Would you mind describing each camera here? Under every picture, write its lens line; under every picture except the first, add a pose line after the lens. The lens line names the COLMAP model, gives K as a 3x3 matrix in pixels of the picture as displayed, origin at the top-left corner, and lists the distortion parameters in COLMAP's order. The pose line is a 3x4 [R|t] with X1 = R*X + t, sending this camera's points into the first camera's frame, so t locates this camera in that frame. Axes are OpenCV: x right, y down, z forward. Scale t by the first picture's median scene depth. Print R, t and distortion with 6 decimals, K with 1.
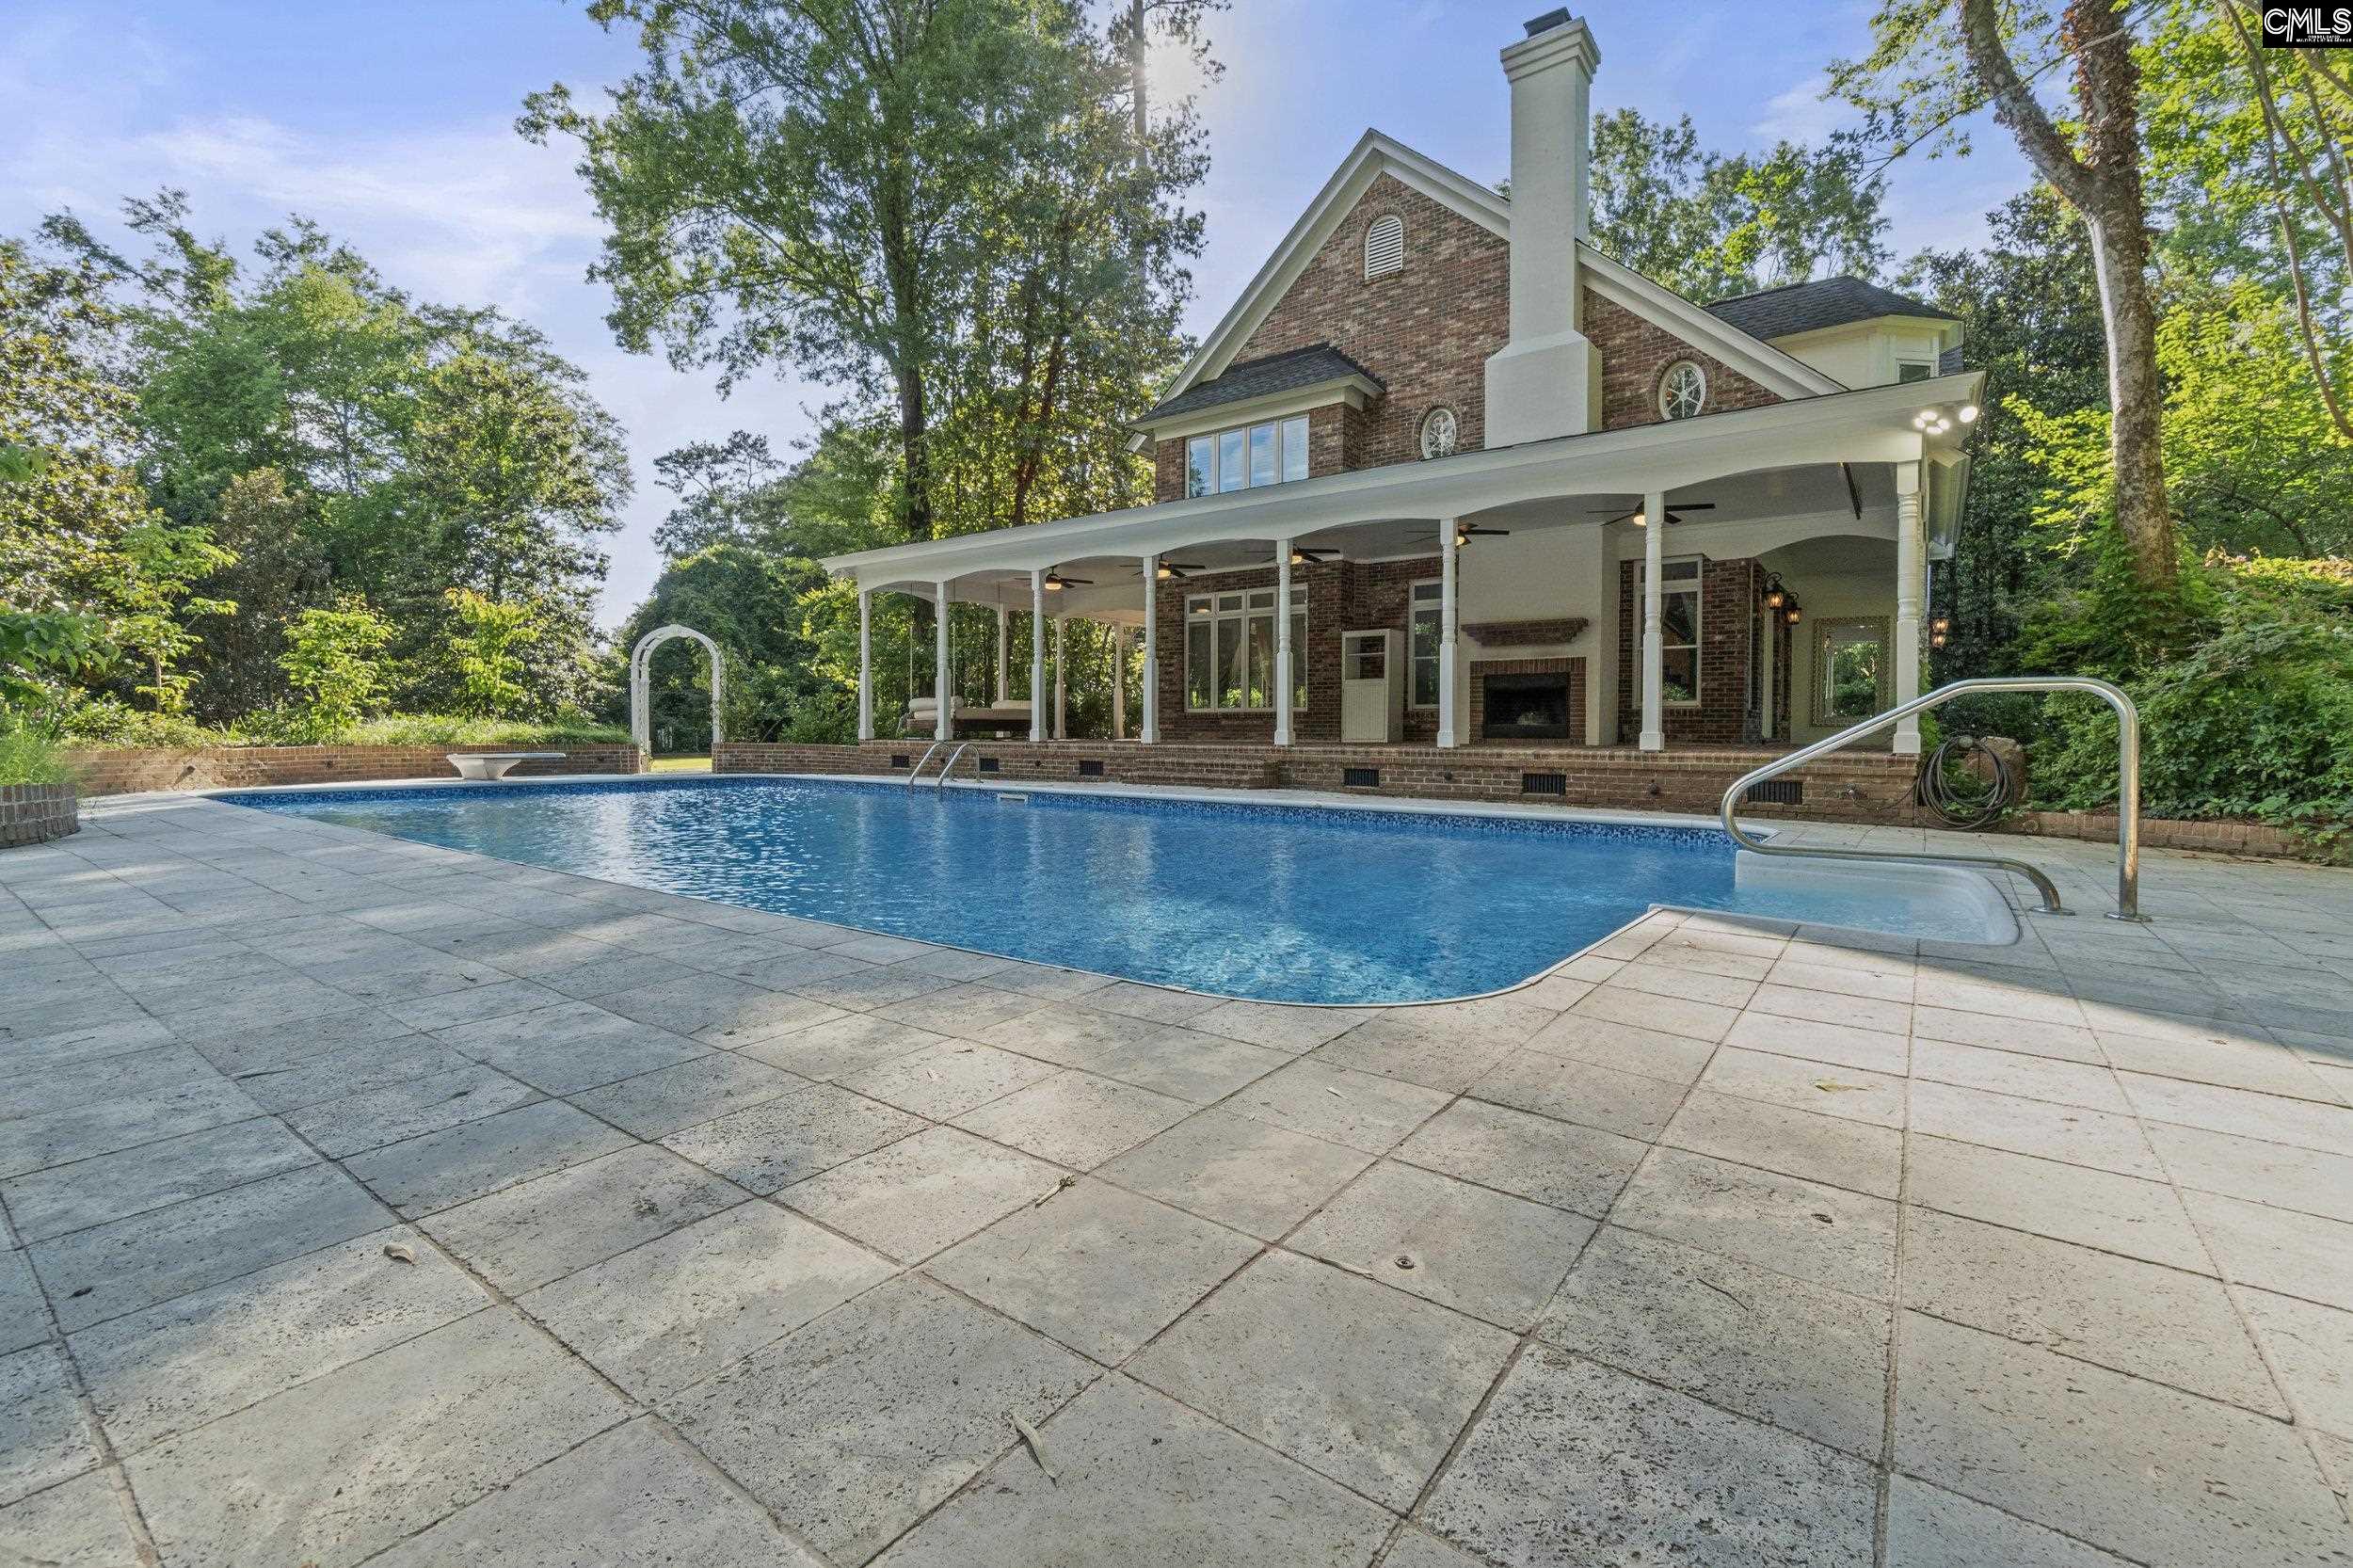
lens RADIAL K [[999.8, 0, 1172.8], [0, 999.8, 754.9], [0, 0, 1]] dist [0.001374, 0.001089]
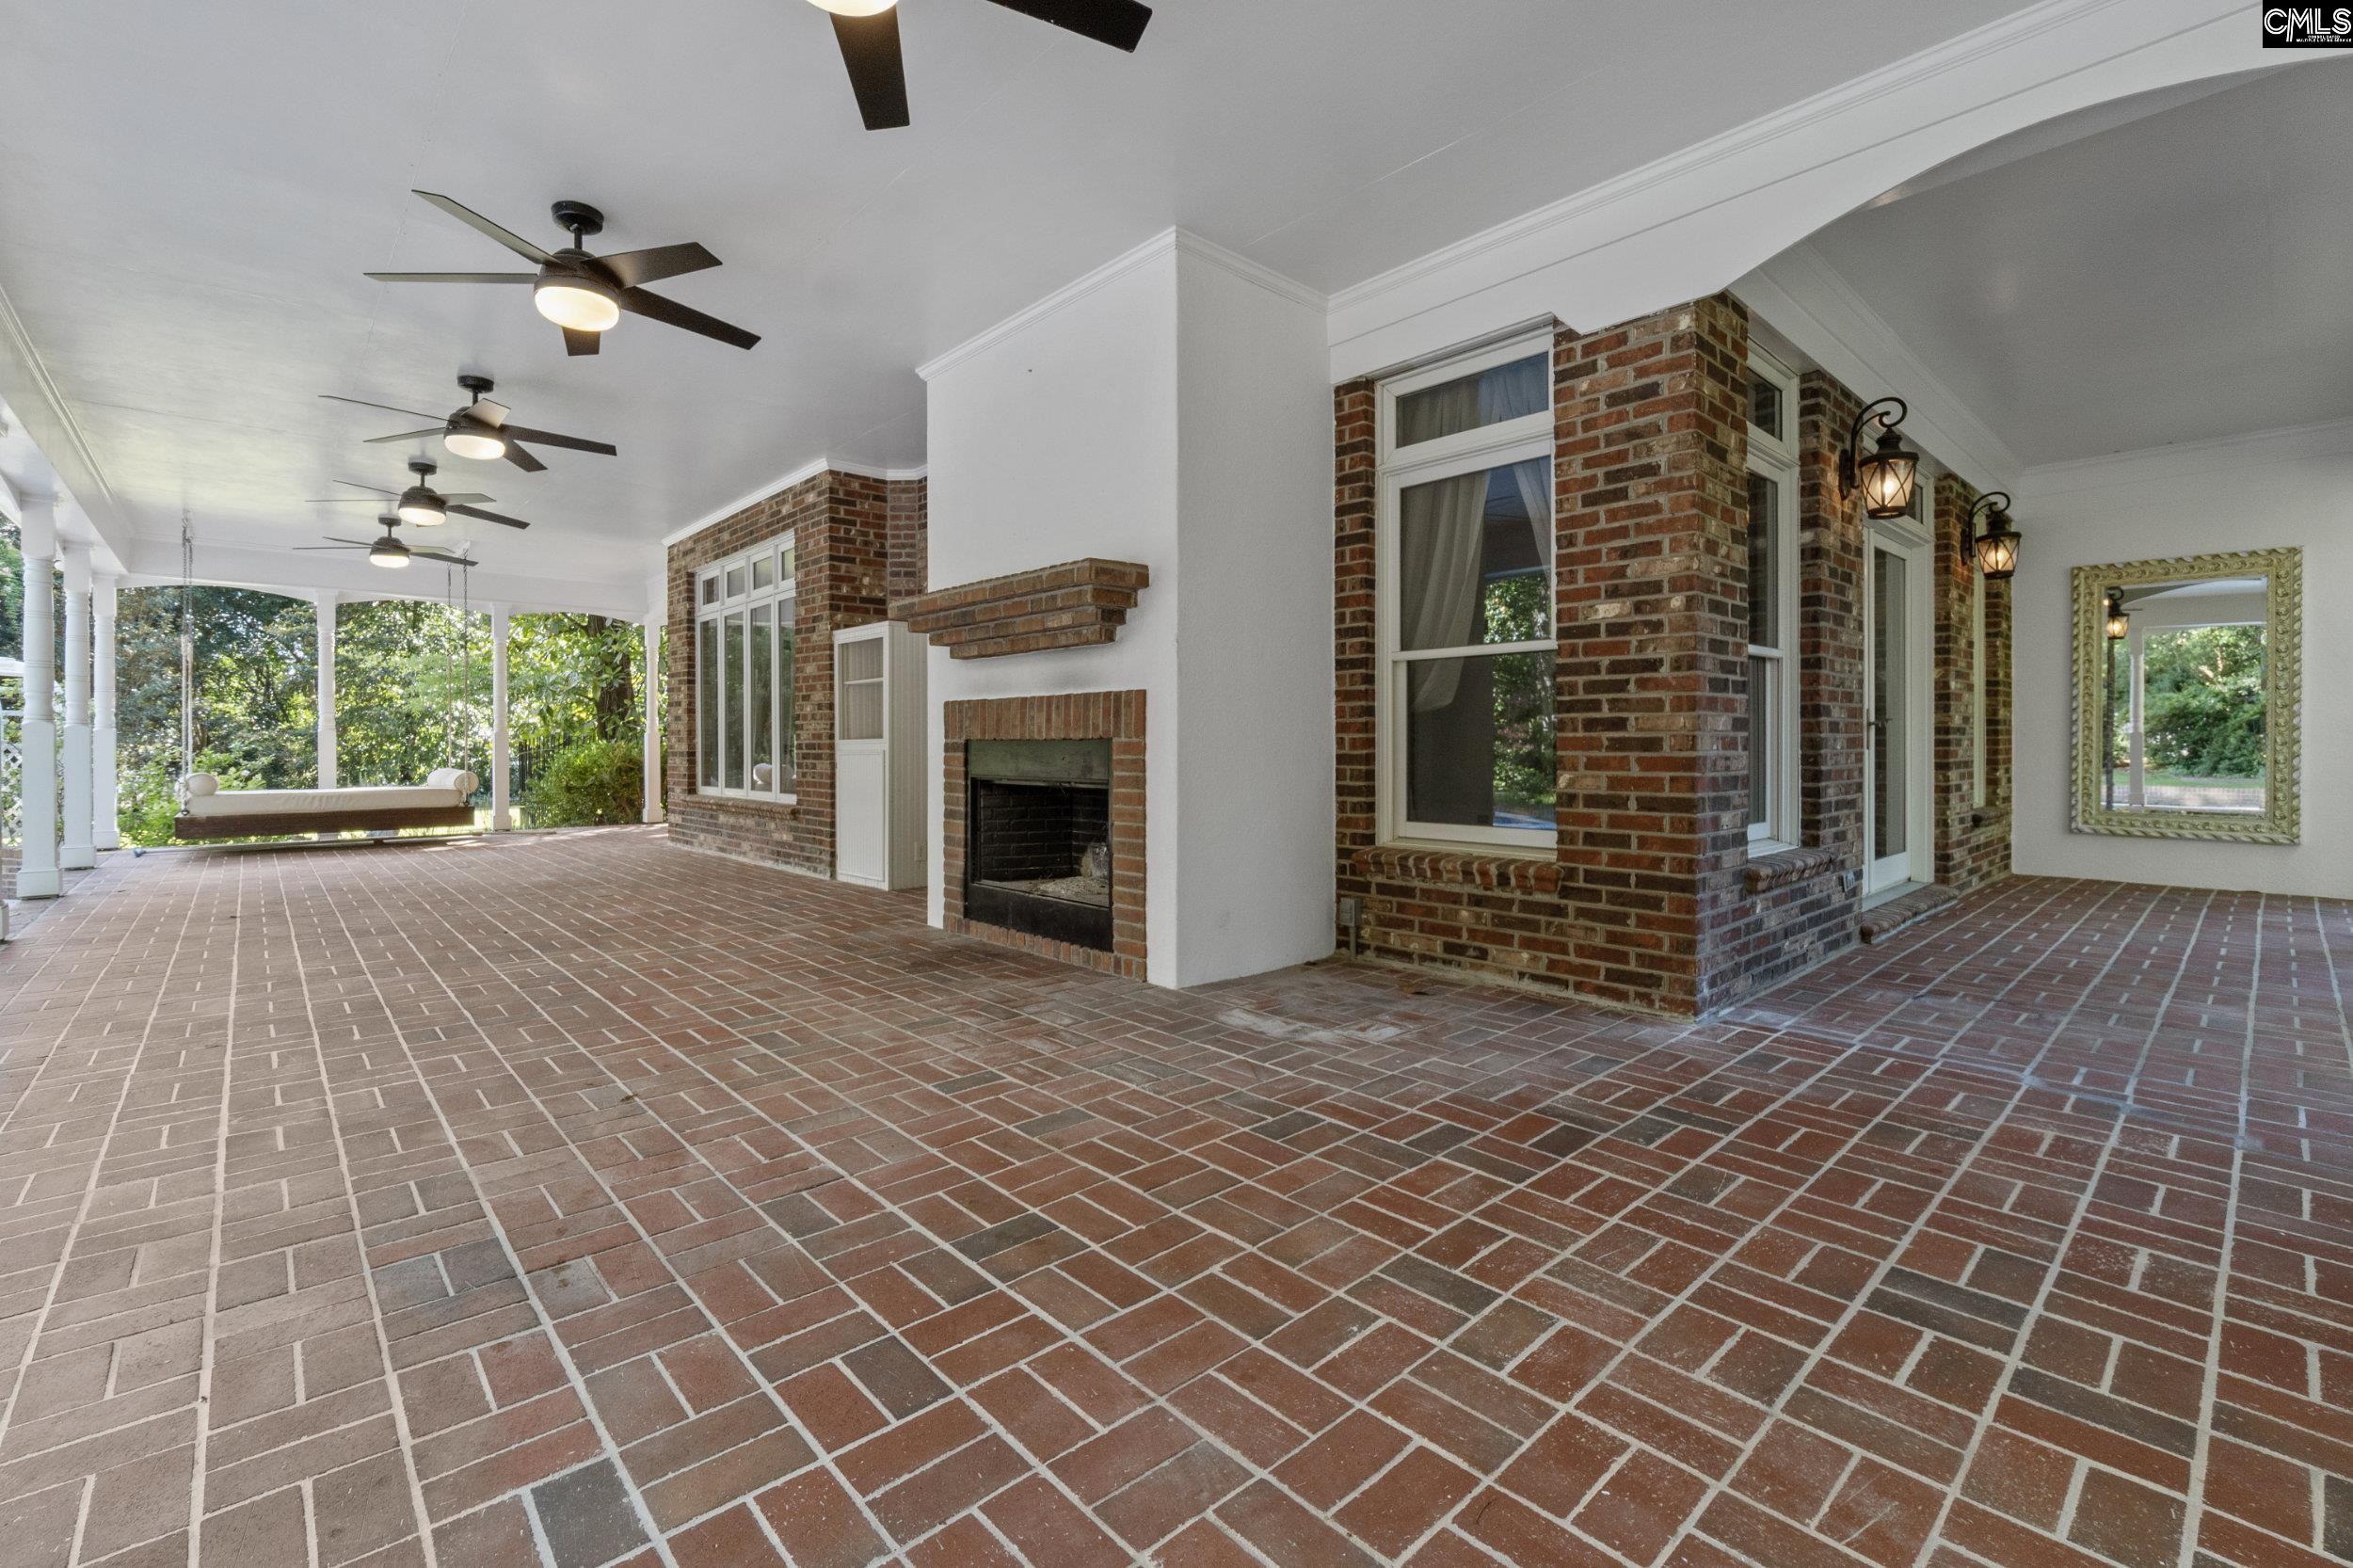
lens RADIAL K [[999.8, 0, 1223.4], [0, 999.8, 760.5], [0, 0, 1]] dist [0.001374, 0.001089]
pose [[0.986492, -0.004226, -0.163754, 0.135766], [0.002198, 0.999919, -0.012565, -0.020287], [0.163794, 0.012036, 0.986421, 0.198710]]
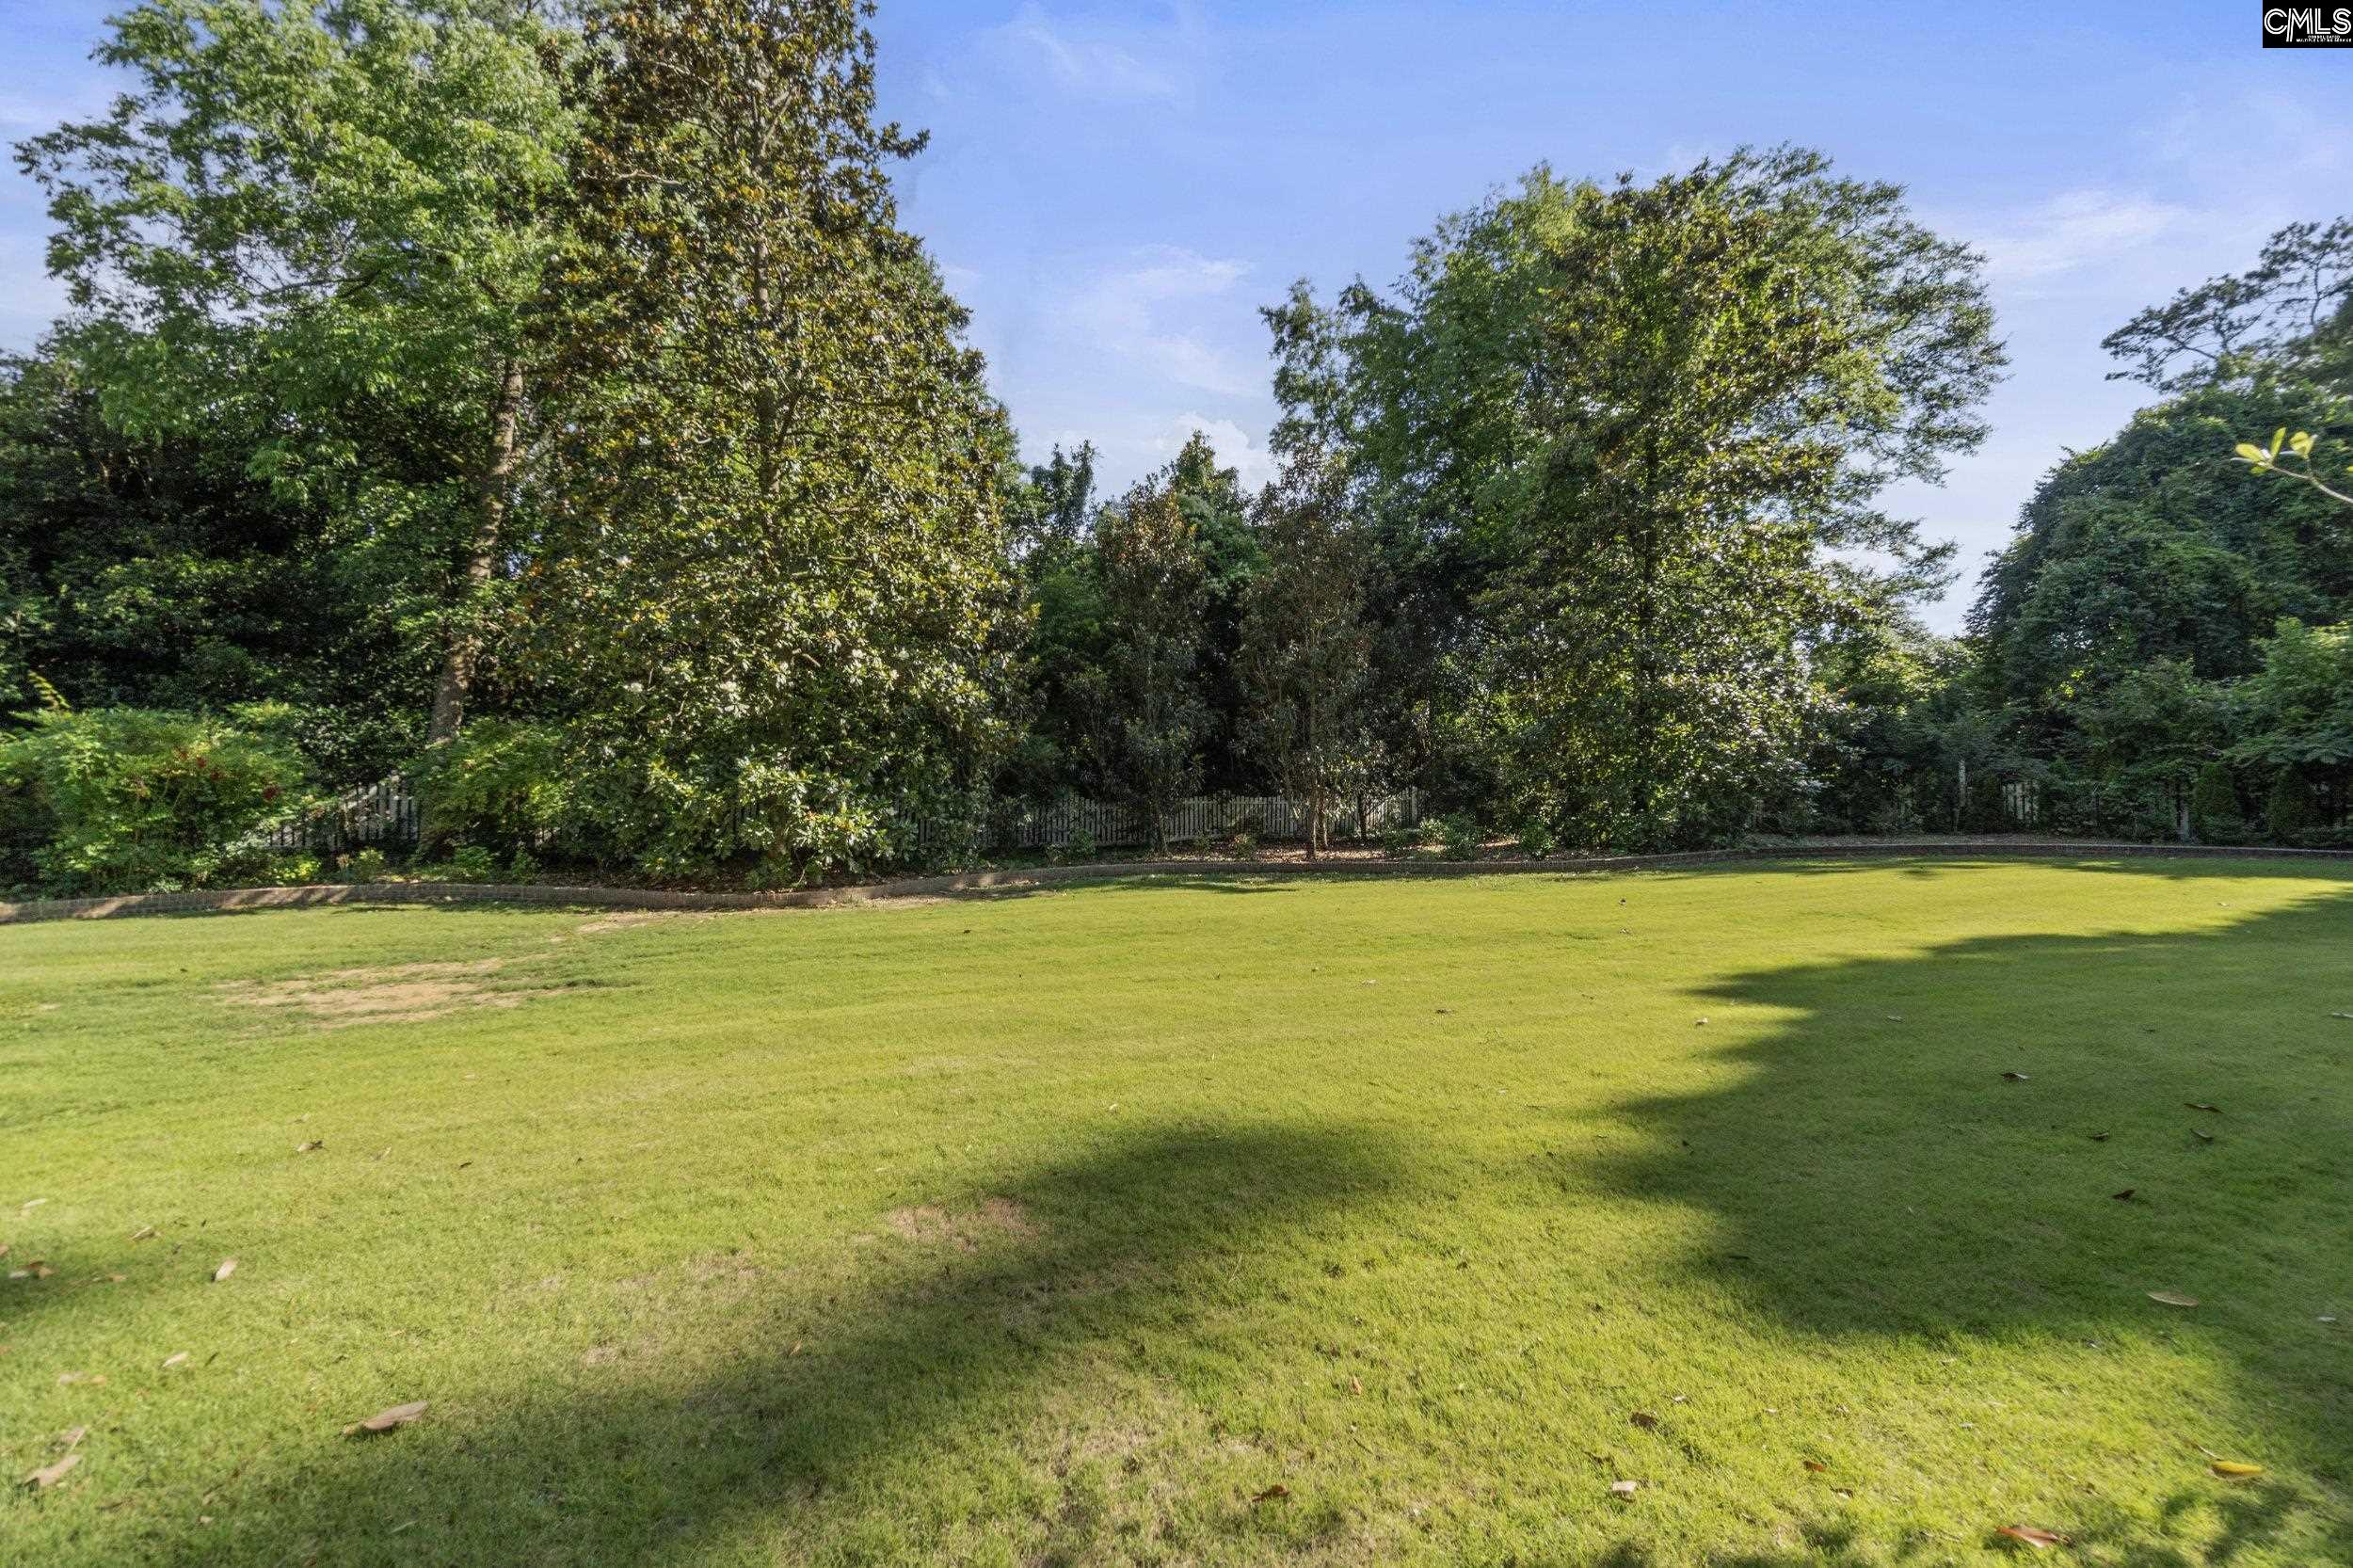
lens RADIAL K [[999.8, 0, 1166.8], [0, 999.8, 763.2], [0, 0, 1]] dist [0.001374, 0.001089]
pose [[0.293392, -0.010764, -0.955932, -0.145070], [-0.007300, 0.999882, -0.013499, -0.024947], [0.955964, 0.010939, 0.293279, 0.410385]]
